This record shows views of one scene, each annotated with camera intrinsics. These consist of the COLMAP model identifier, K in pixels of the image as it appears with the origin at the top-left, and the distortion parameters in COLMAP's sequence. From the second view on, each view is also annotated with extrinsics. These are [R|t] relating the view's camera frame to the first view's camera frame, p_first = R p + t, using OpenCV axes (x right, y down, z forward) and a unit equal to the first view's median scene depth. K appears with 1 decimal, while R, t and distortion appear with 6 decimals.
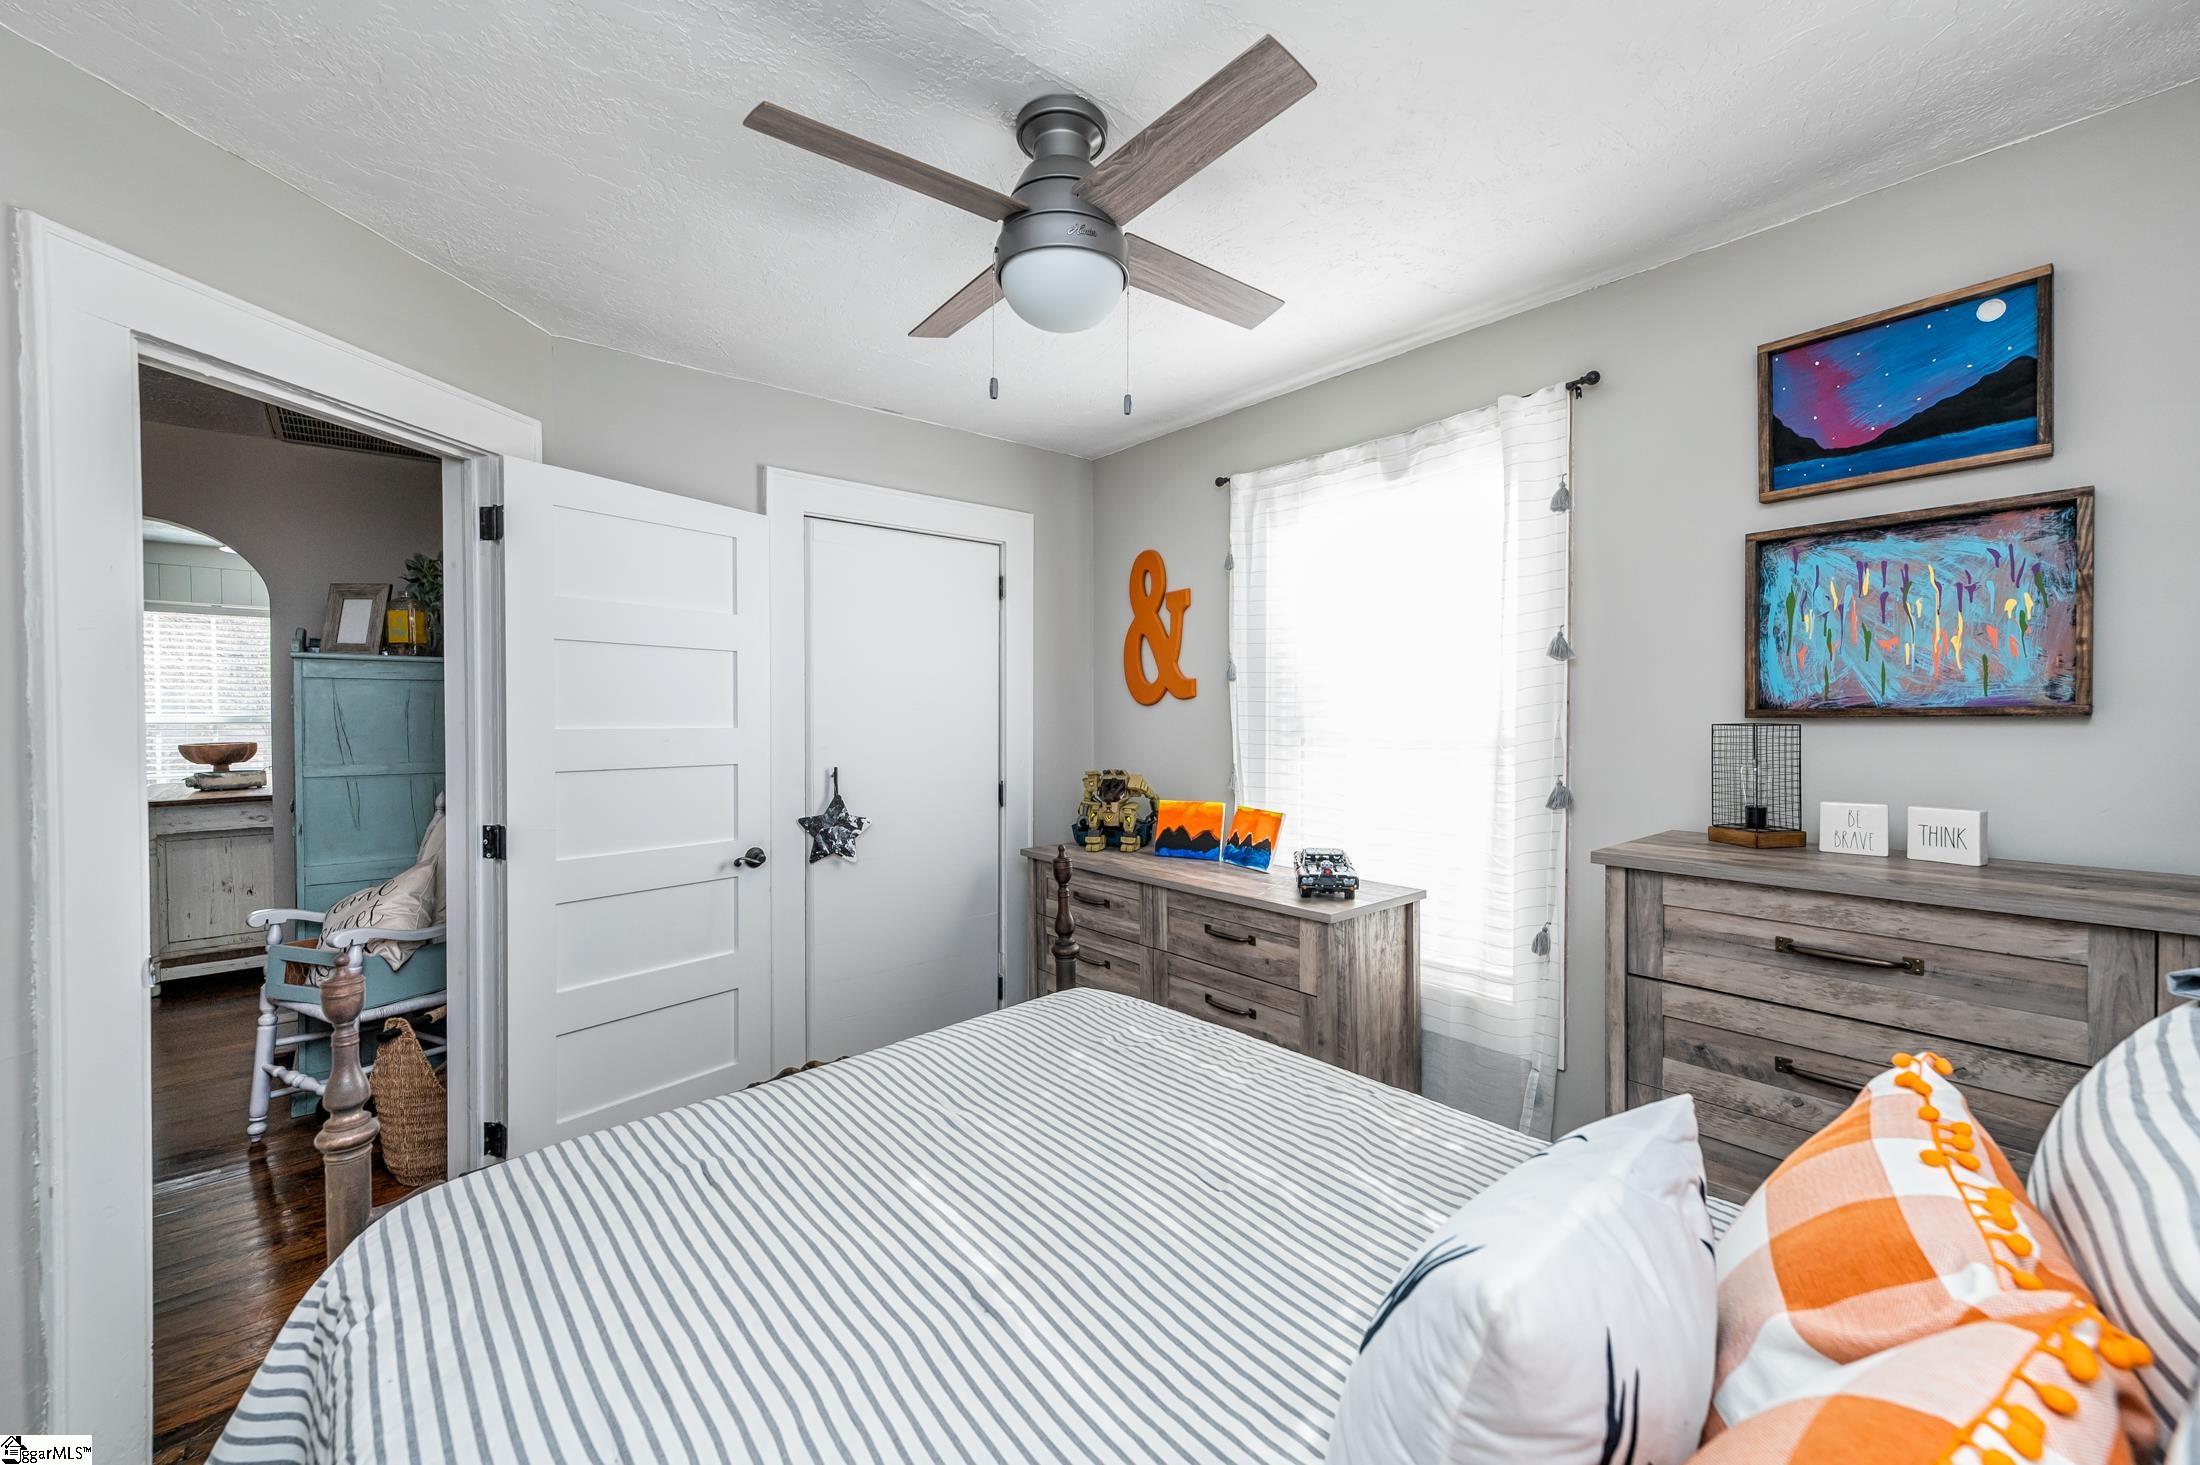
lens RADIAL K [[924.0, 0, 1106.9], [0, 924.0, 722.9], [0, 0, 1]] dist [0.001760, 0.000118]
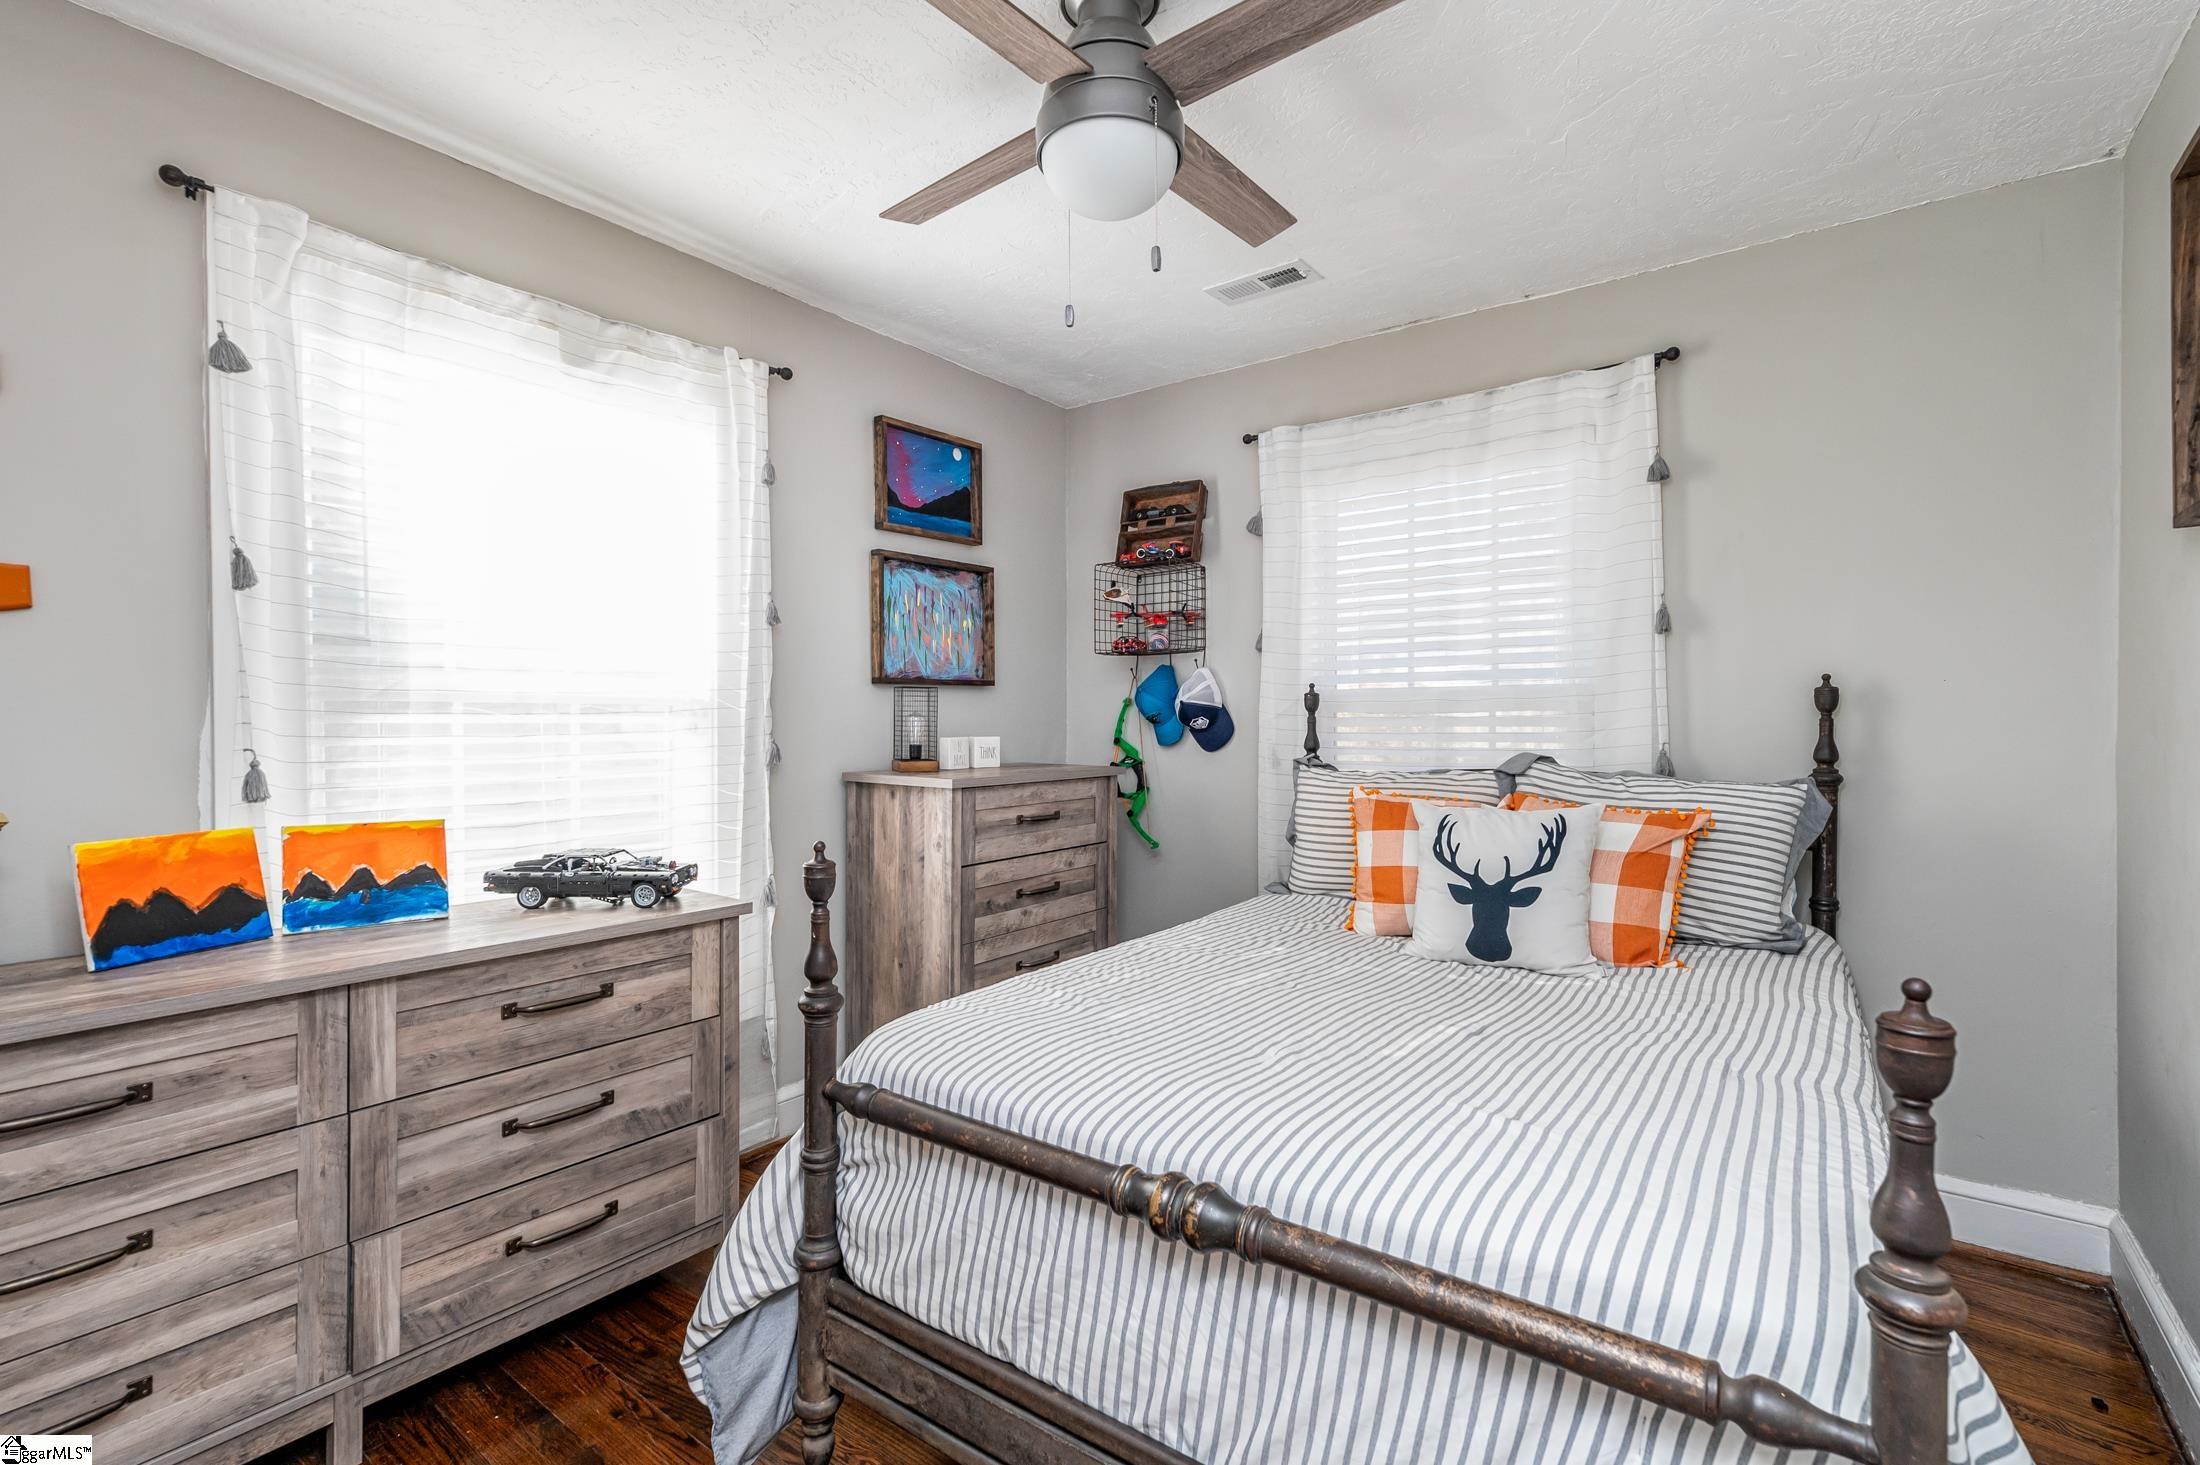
lens RADIAL K [[1015.3, 0, 1103.9], [0, 1015.3, 727.9], [0, 0, 1]] dist [0.002940, 0.000332]
pose [[-0.257979, -0.000658, 0.966150, -0.838523], [0.017862, 0.999826, 0.005450, 0.057783], [-0.965985, 0.018663, -0.257923, 1.066123]]
